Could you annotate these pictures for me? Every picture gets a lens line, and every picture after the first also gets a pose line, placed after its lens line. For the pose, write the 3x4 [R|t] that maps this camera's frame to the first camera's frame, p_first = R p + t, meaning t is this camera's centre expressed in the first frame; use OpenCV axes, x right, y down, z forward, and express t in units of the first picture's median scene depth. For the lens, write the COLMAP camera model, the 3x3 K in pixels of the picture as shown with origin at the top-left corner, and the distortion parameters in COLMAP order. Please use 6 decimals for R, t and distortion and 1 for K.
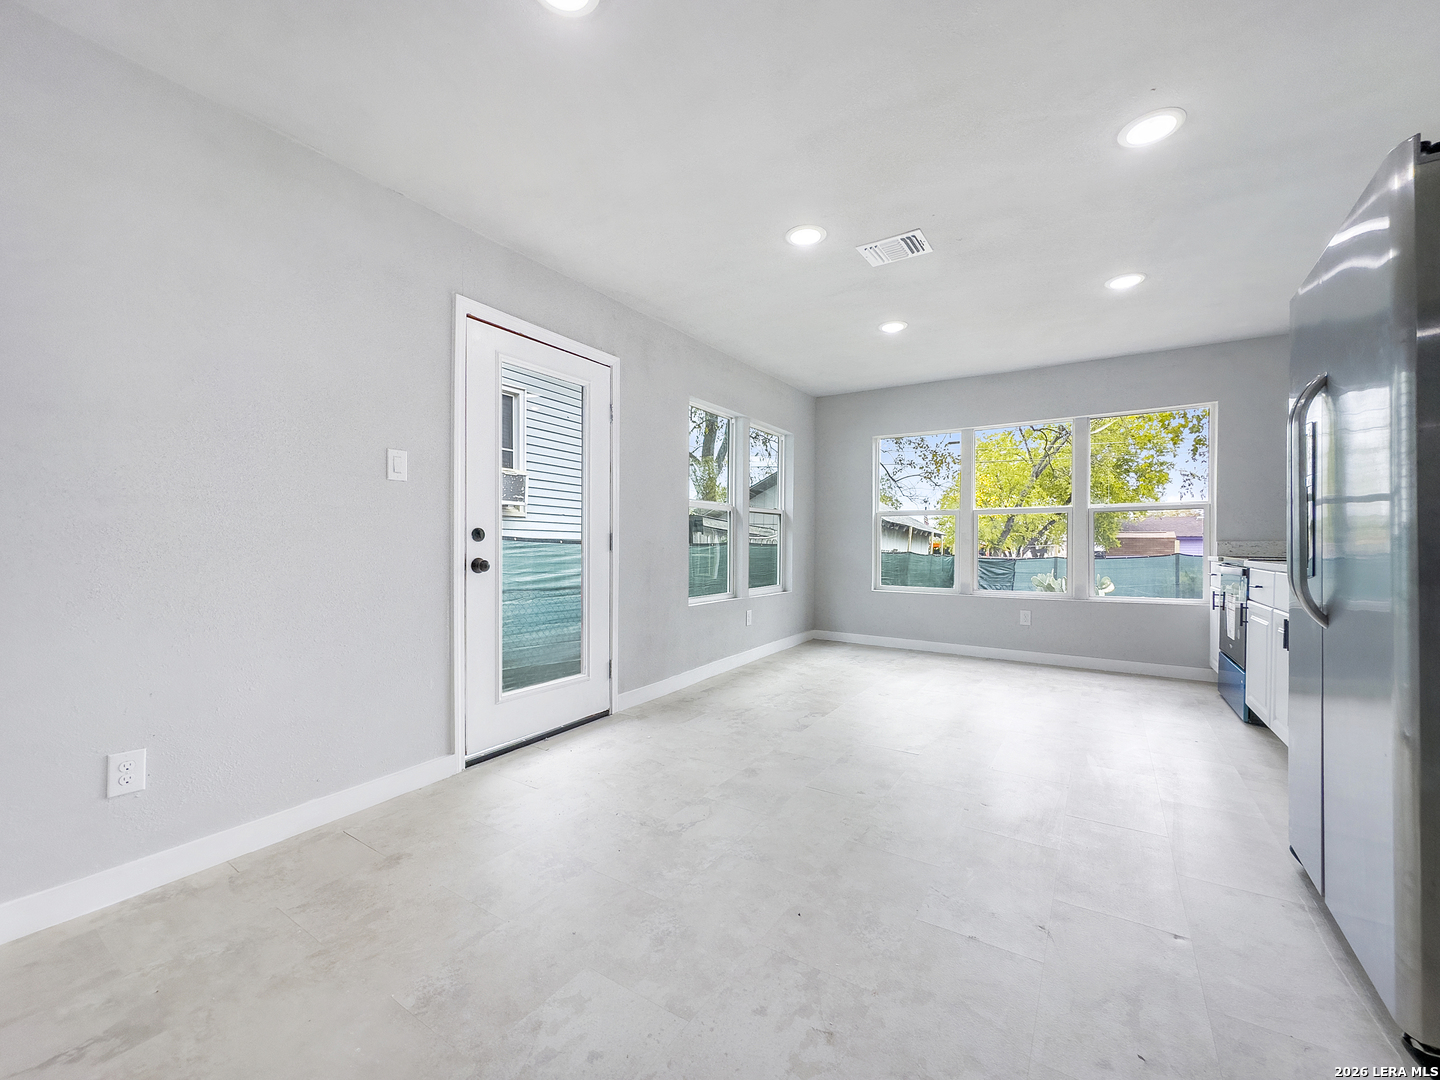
lens RADIAL K [[567.6, 0, 722.4], [0, 567.6, 546.6], [0, 0, 1]] dist [-0.001703, 0.000000]
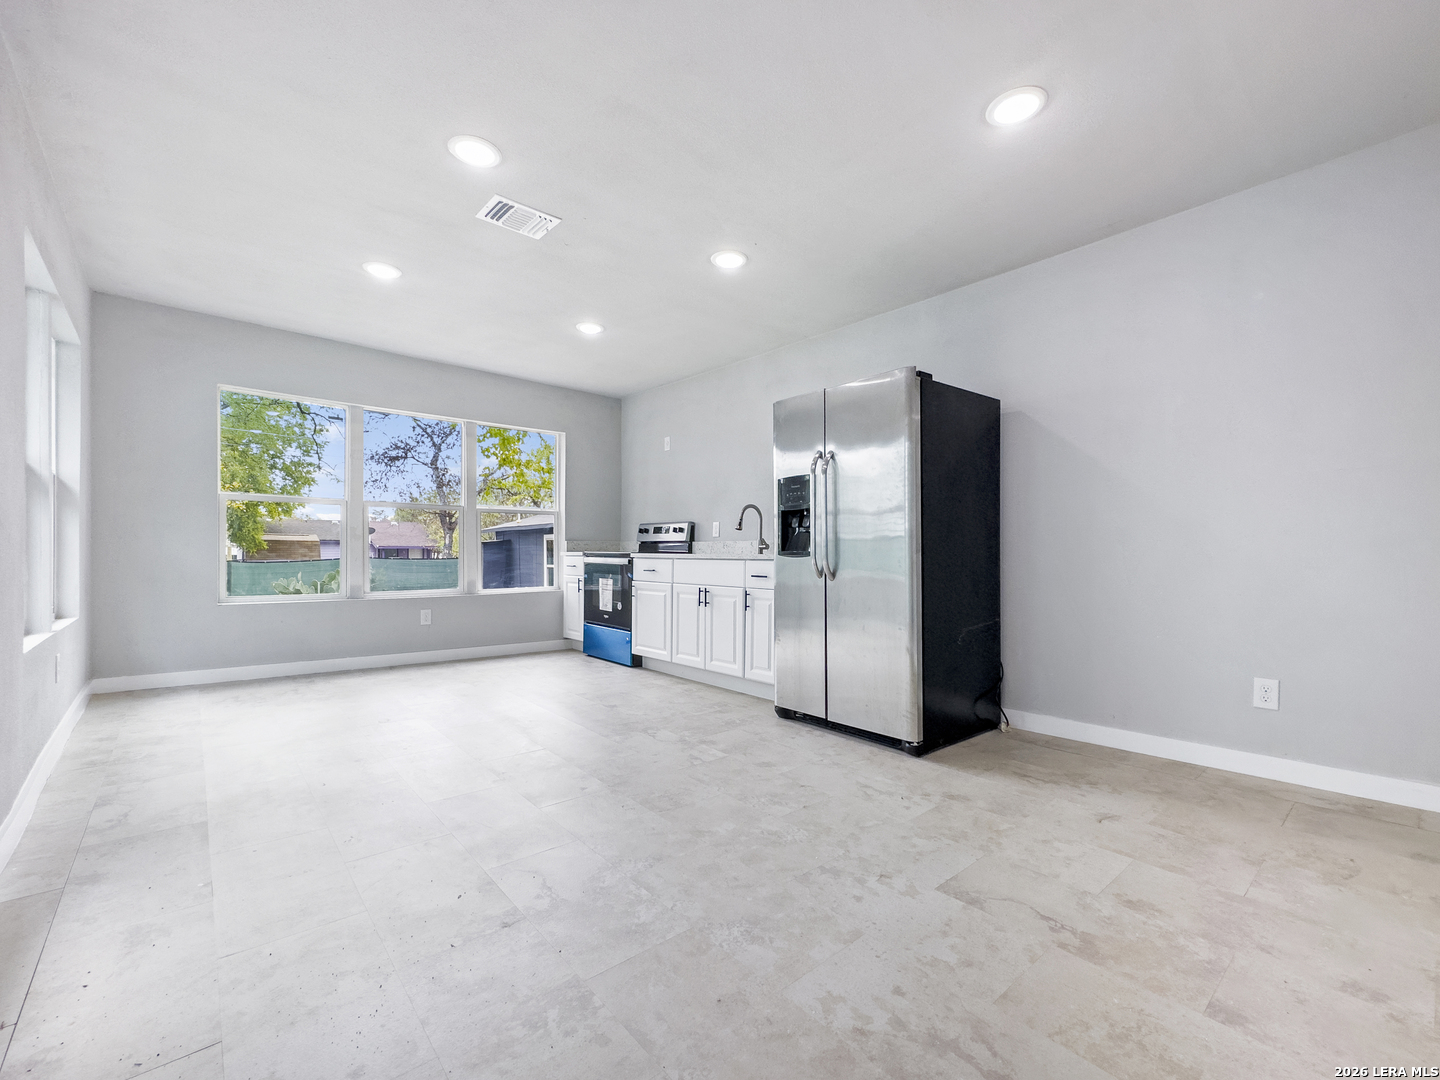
lens RADIAL K [[612.1, 0, 721.5], [0, 612.1, 555.4], [0, 0, 1]] dist [-0.001777, -0.000186]
pose [[0.293708, -0.006748, 0.955871, -0.430604], [-0.001526, 0.999970, 0.007528, 0.016068], [-0.955894, -0.003670, 0.293689, 0.293243]]
